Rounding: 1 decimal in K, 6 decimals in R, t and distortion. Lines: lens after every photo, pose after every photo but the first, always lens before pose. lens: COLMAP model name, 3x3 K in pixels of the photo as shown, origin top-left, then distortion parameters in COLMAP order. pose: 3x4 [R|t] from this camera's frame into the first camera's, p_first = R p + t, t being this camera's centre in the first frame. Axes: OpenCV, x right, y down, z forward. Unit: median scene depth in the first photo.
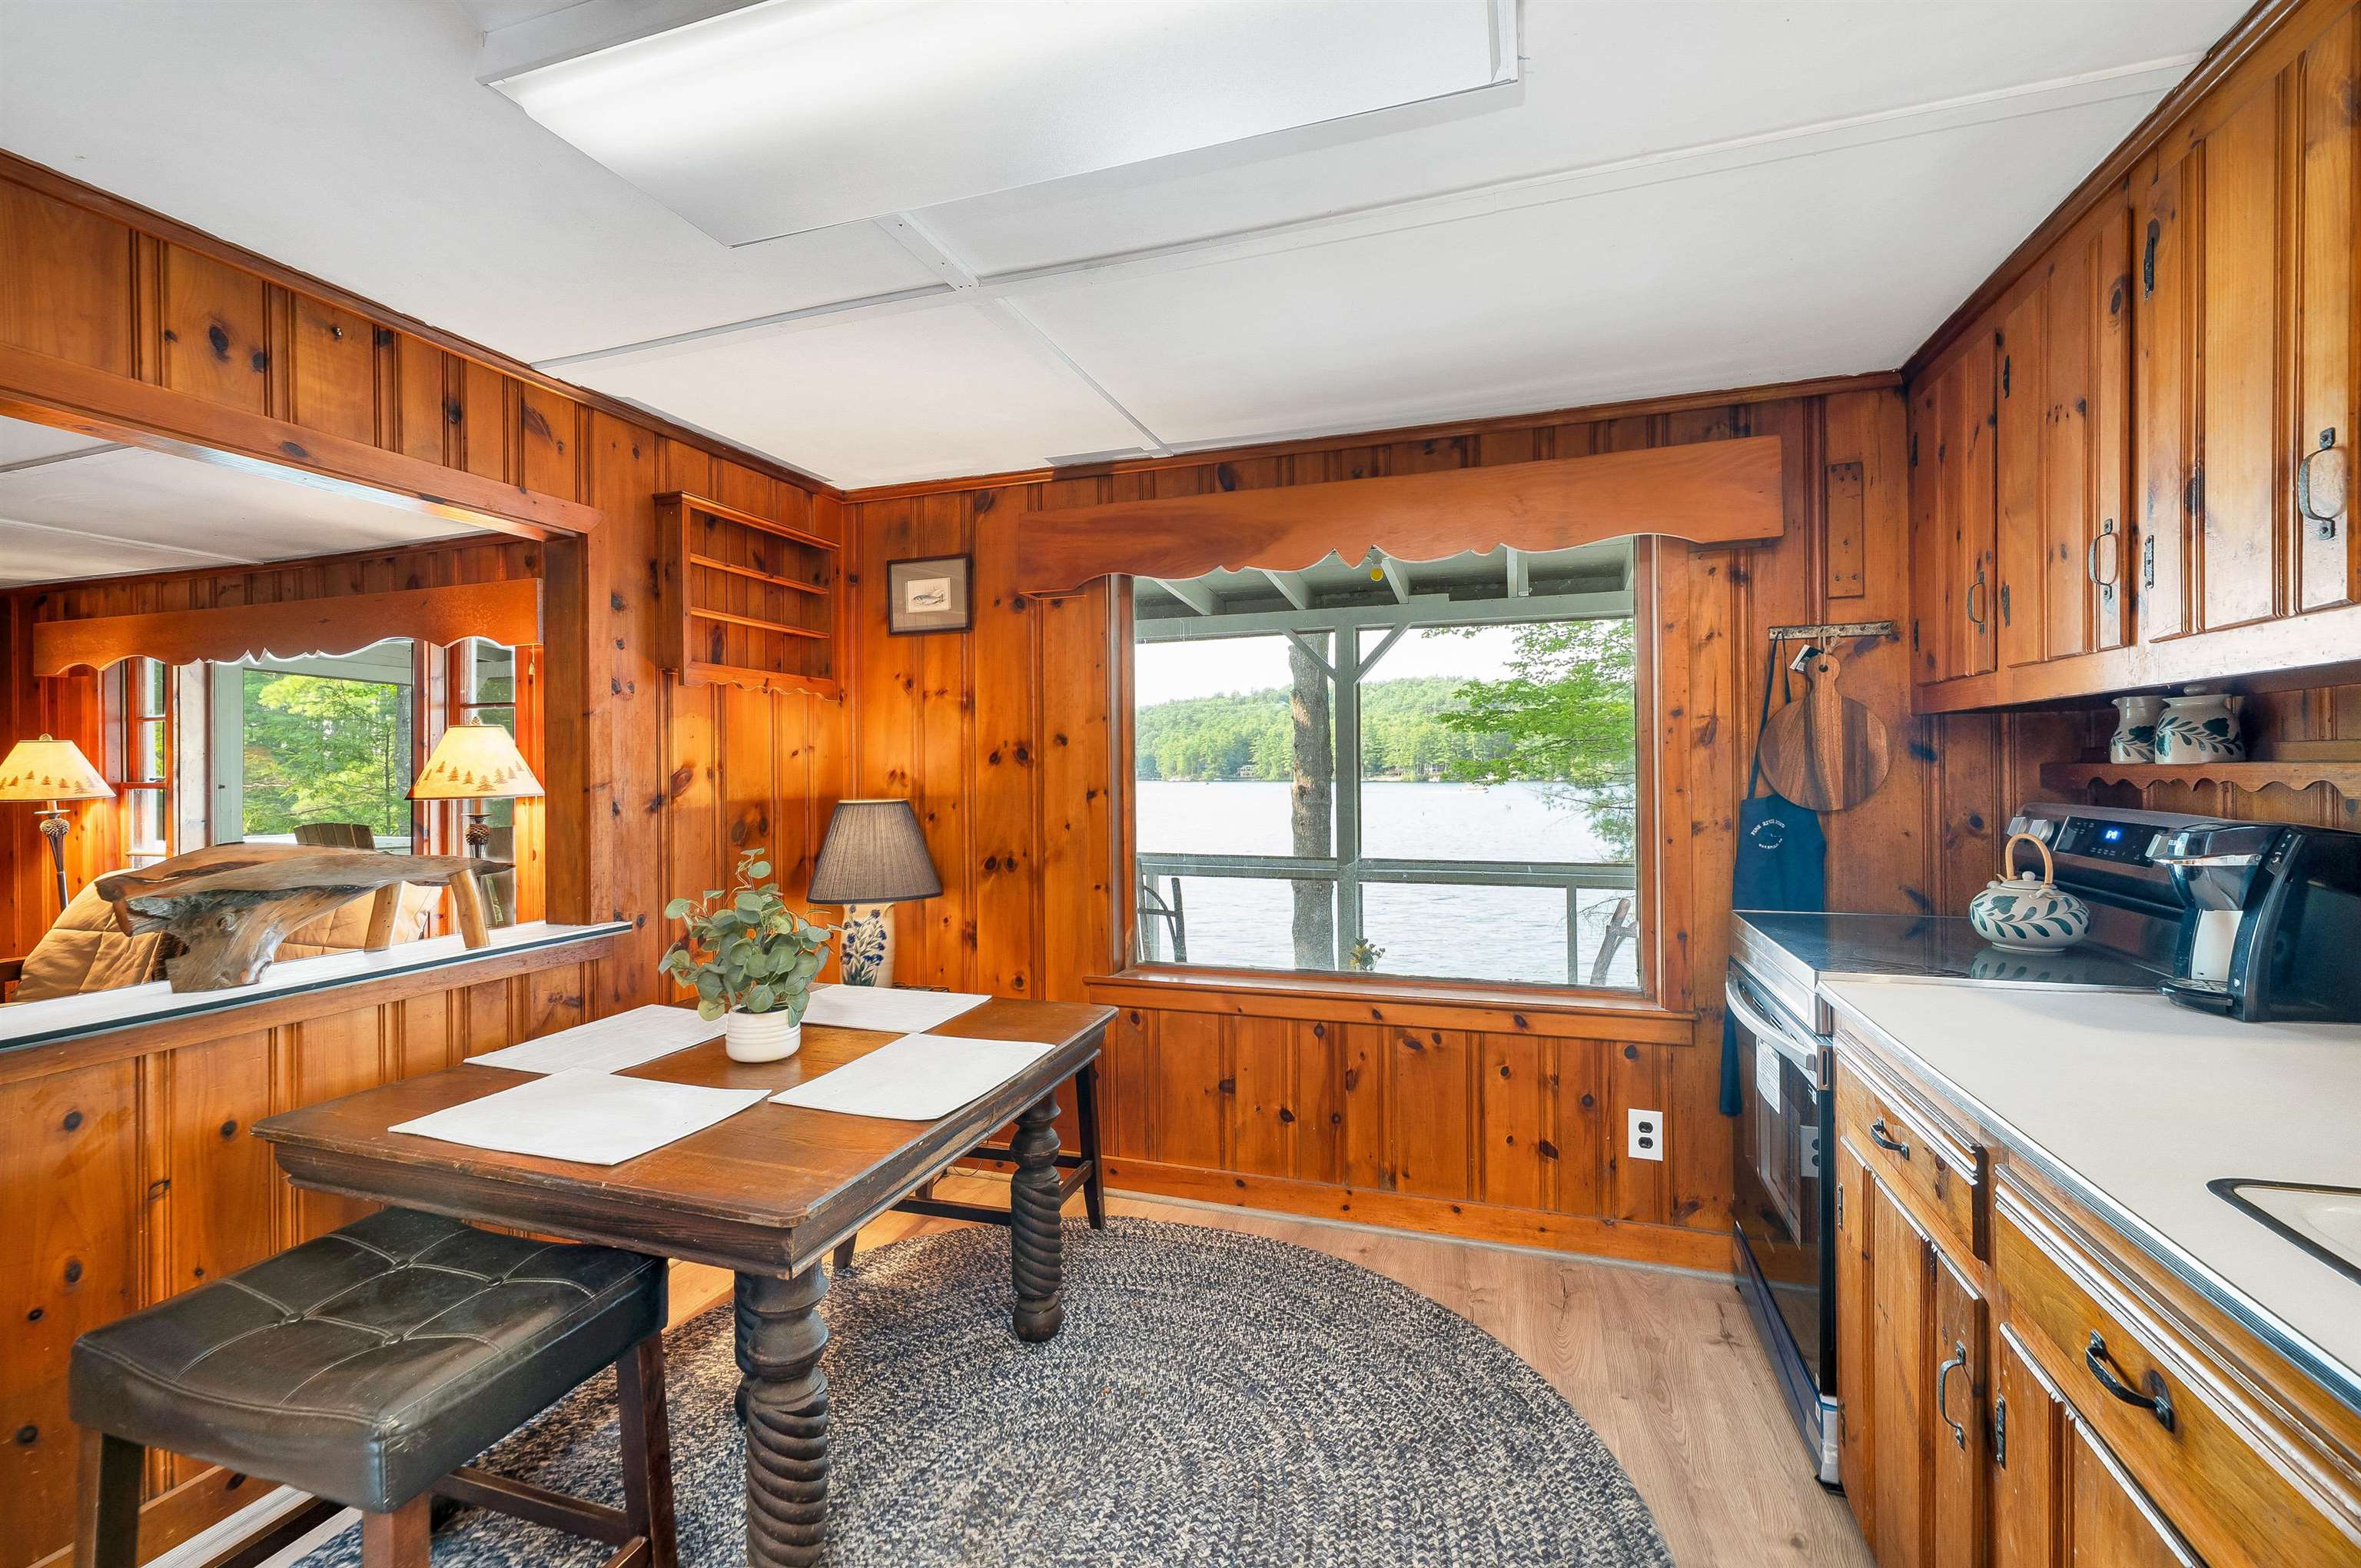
lens RADIAL K [[1008.8, 0, 1161.3], [0, 1008.8, 776.0], [0, 0, 1]] dist [-0.000115, -0.000596]
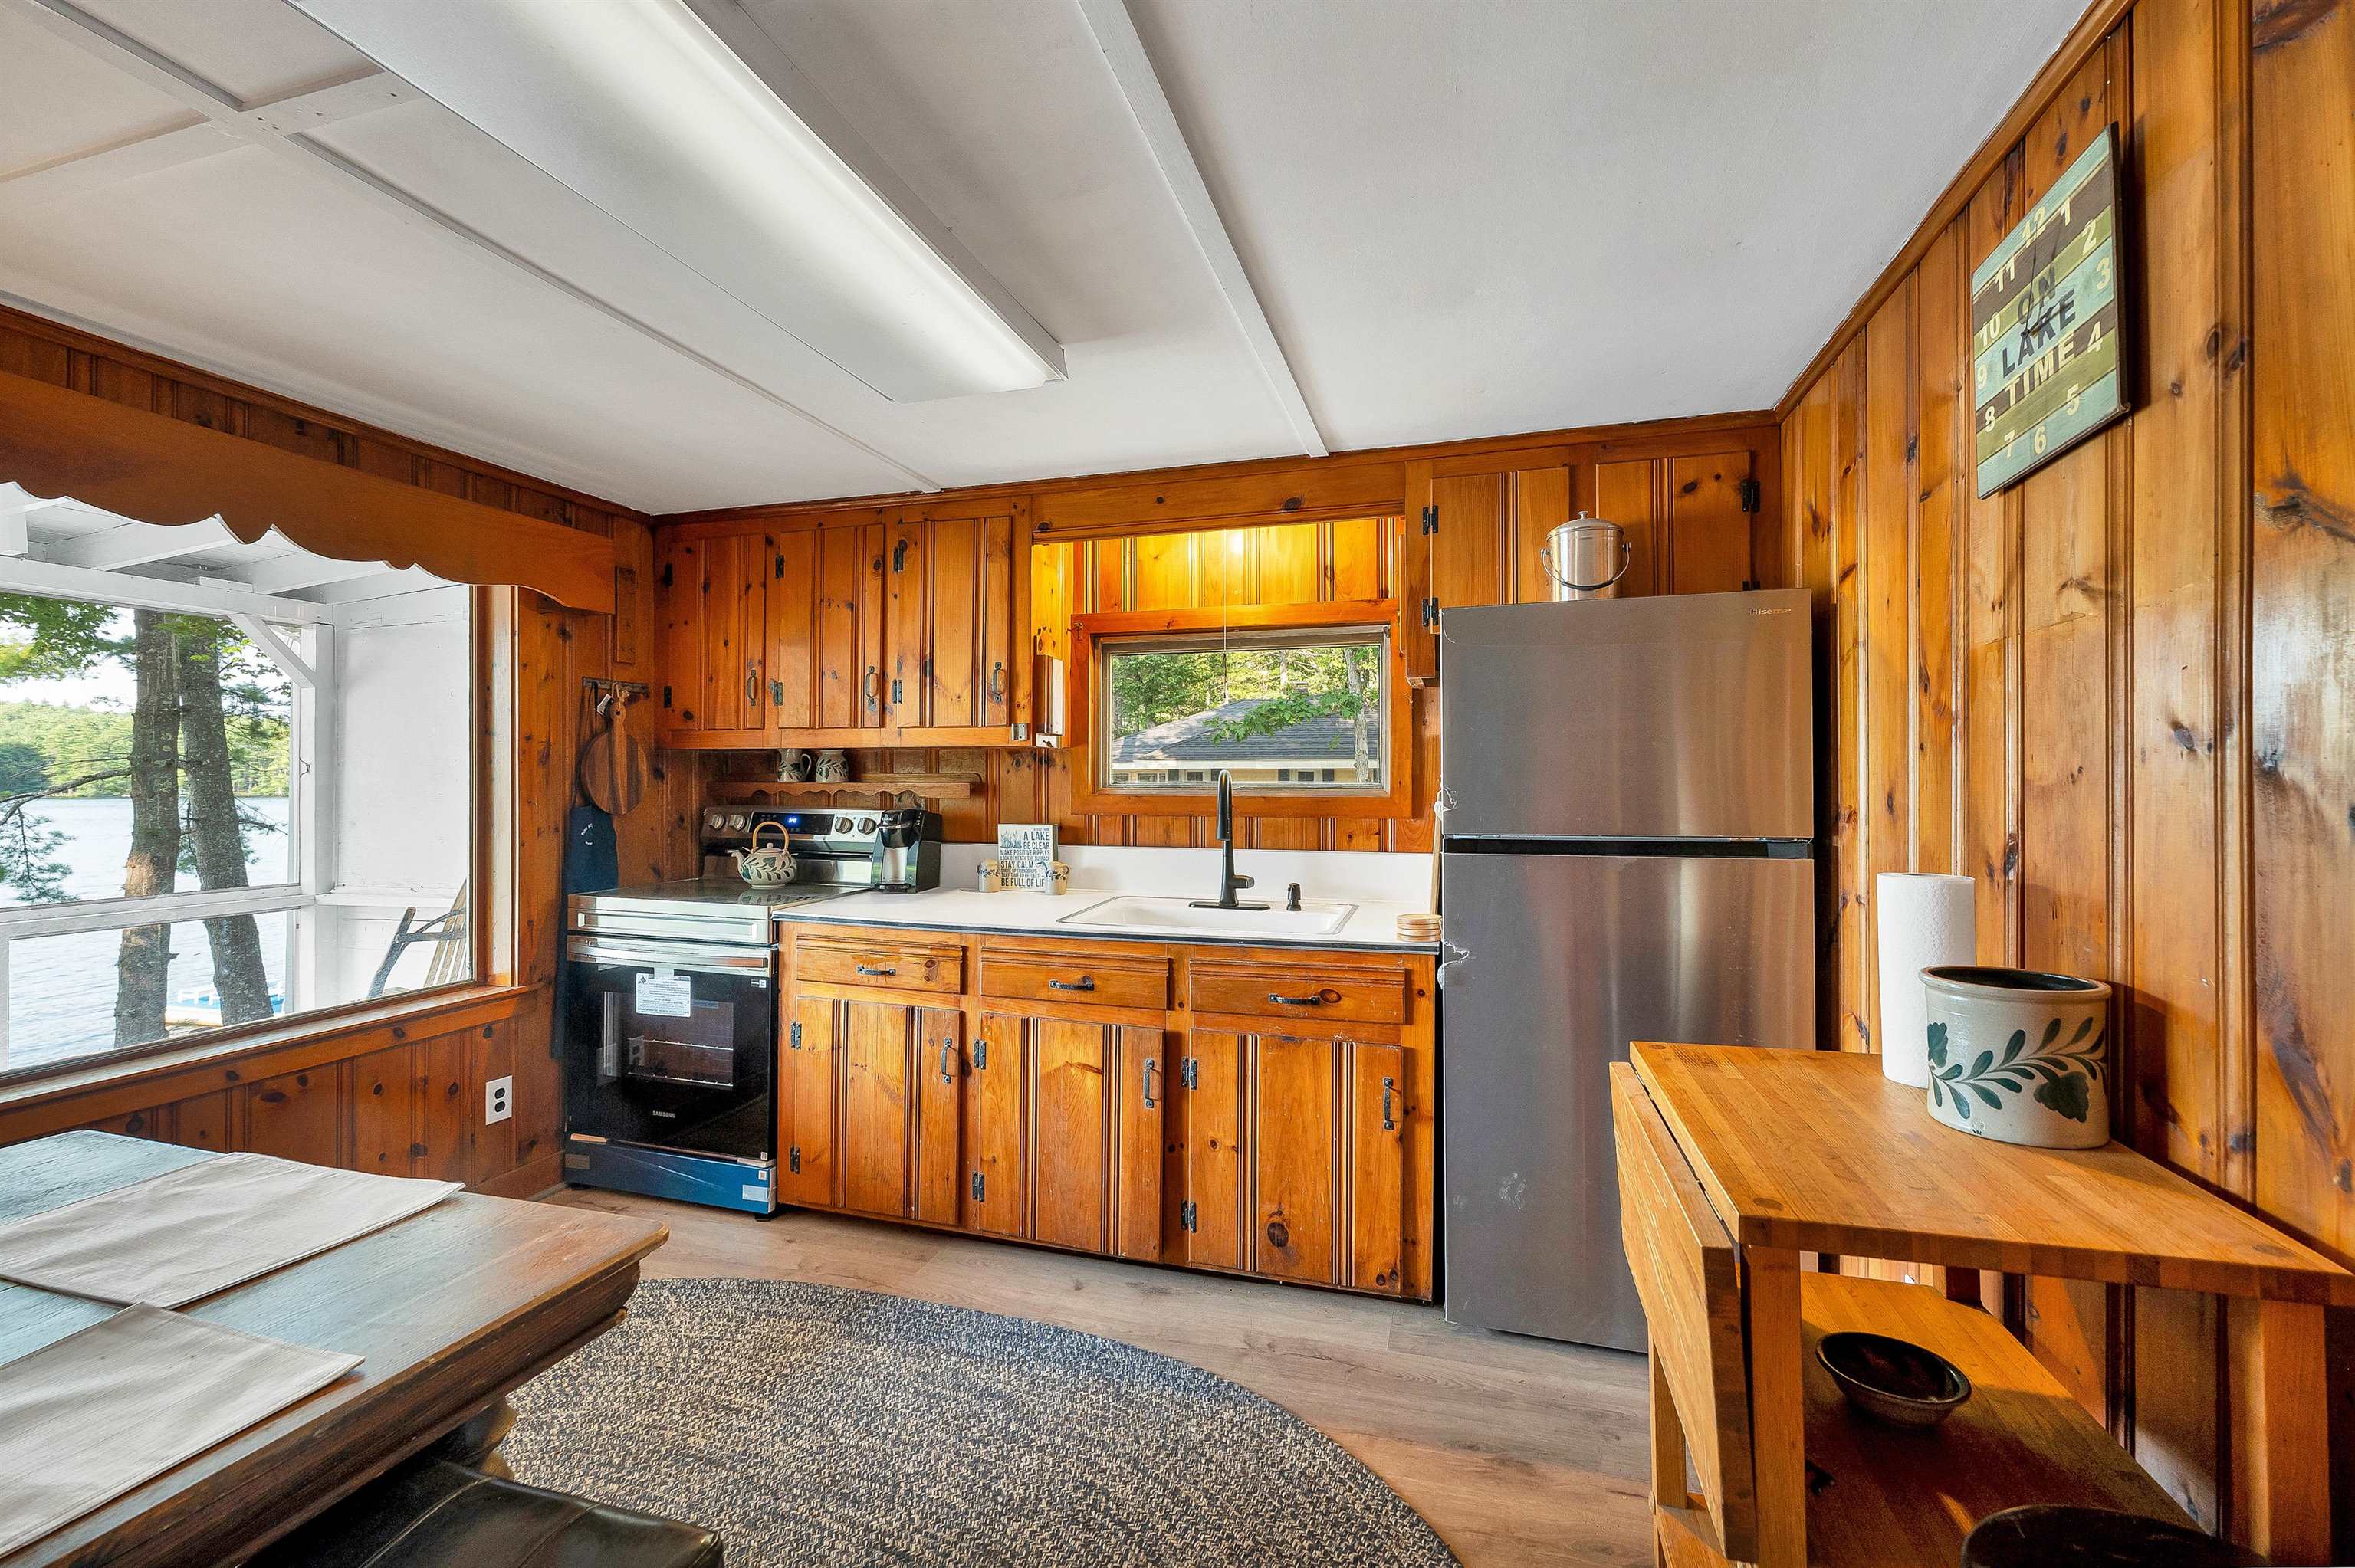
lens RADIAL K [[1006.0, 0, 1158.4], [0, 1006.0, 776.0], [0, 0, 1]] dist [-0.000115, -0.000596]
pose [[-0.025608, 0.015630, 0.999550, -0.695735], [0.005347, 0.999866, -0.015498, 0.006086], [-0.999658, 0.004947, -0.025688, 0.271705]]
